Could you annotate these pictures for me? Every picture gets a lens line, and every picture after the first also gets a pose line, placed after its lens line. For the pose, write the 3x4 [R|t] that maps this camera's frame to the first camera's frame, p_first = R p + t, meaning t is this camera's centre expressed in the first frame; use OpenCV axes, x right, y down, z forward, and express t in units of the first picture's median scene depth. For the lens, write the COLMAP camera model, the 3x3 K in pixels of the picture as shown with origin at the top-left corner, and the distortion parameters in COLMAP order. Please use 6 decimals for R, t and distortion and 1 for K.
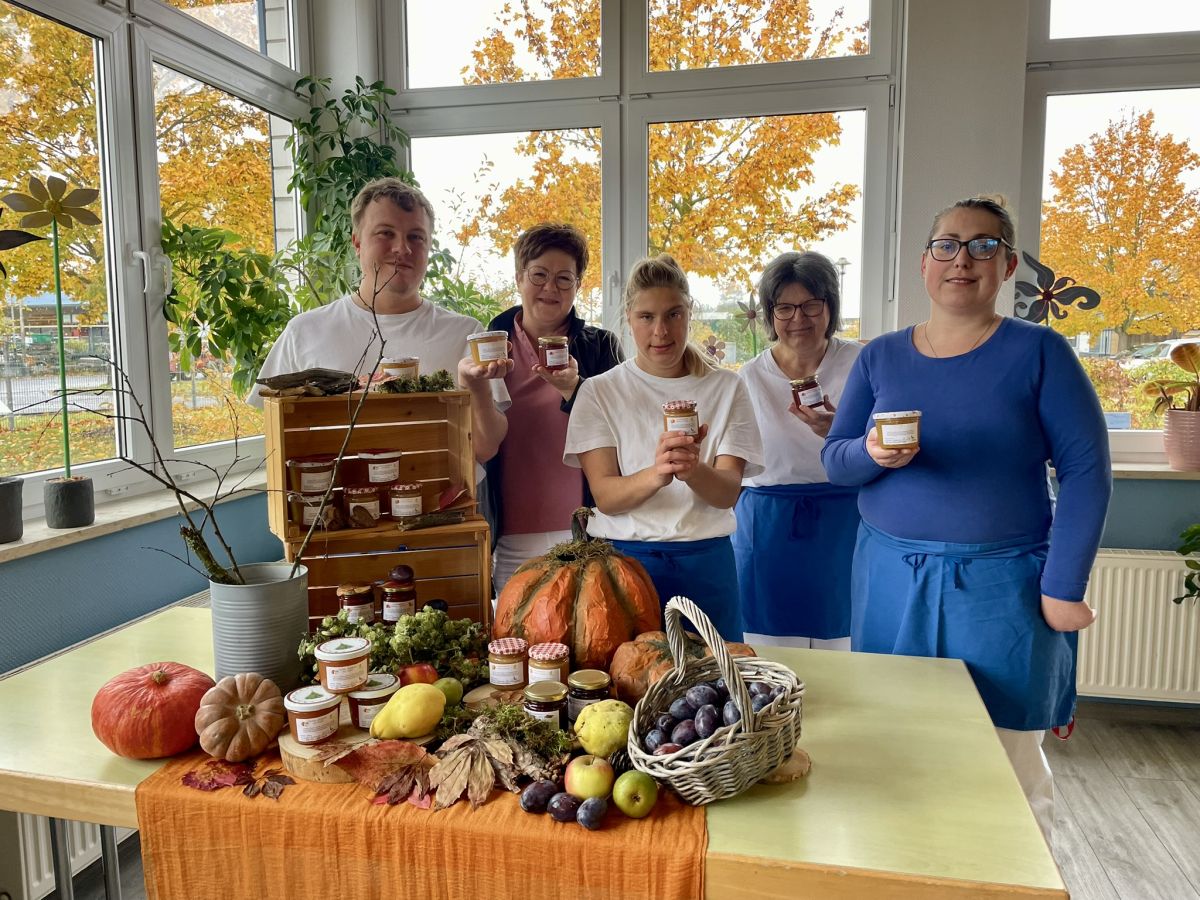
lens RADIAL K [[903.3, 0, 600.0], [0, 903.3, 450.0], [0, 0, 1]] dist [0.082375, -0.106767]
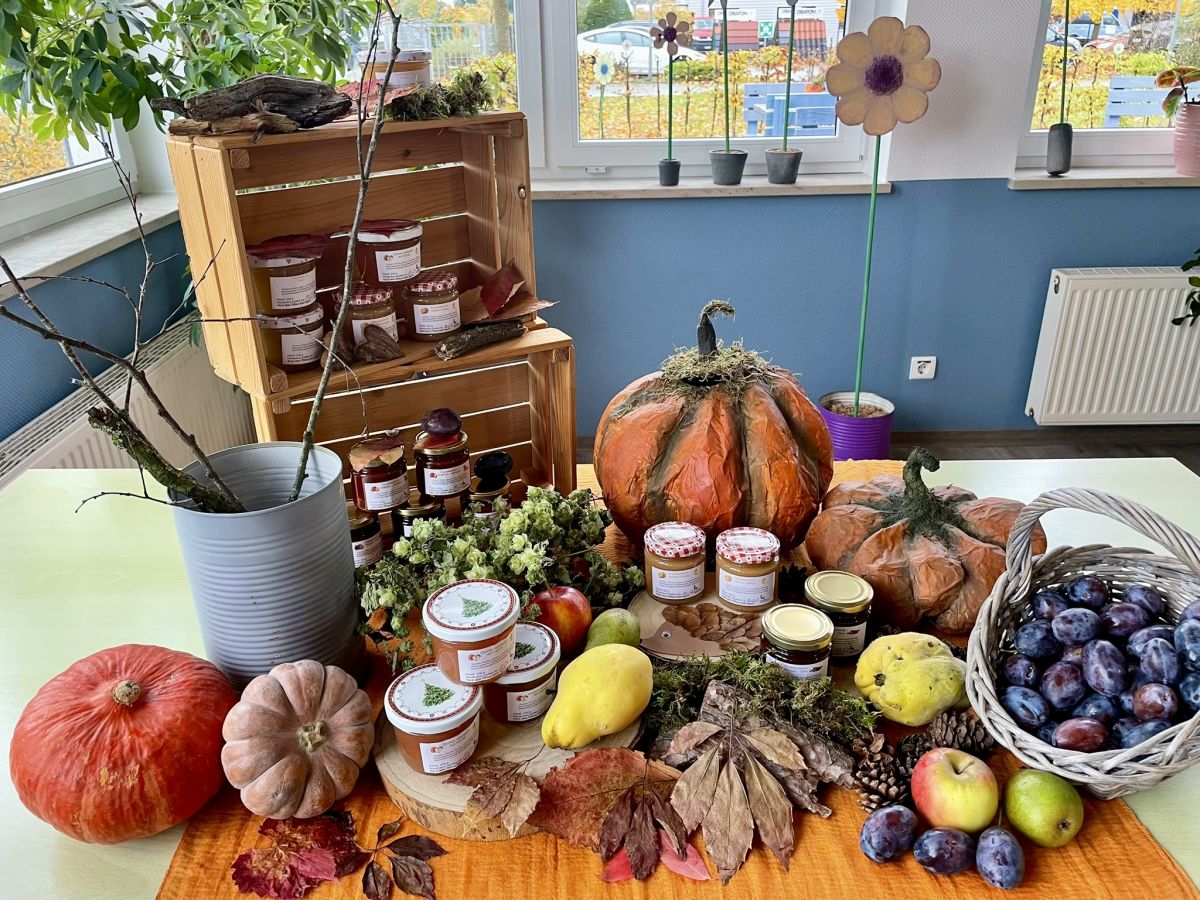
lens RADIAL K [[903.3, 0, 600.0], [0, 903.3, 450.0], [0, 0, 1]] dist [0.082375, -0.106767]
pose [[0.974363, -0.101248, 0.200910, -0.300325], [0.034143, 0.949216, 0.312767, -0.051027], [-0.222374, -0.297889, 0.928338, 0.472434]]
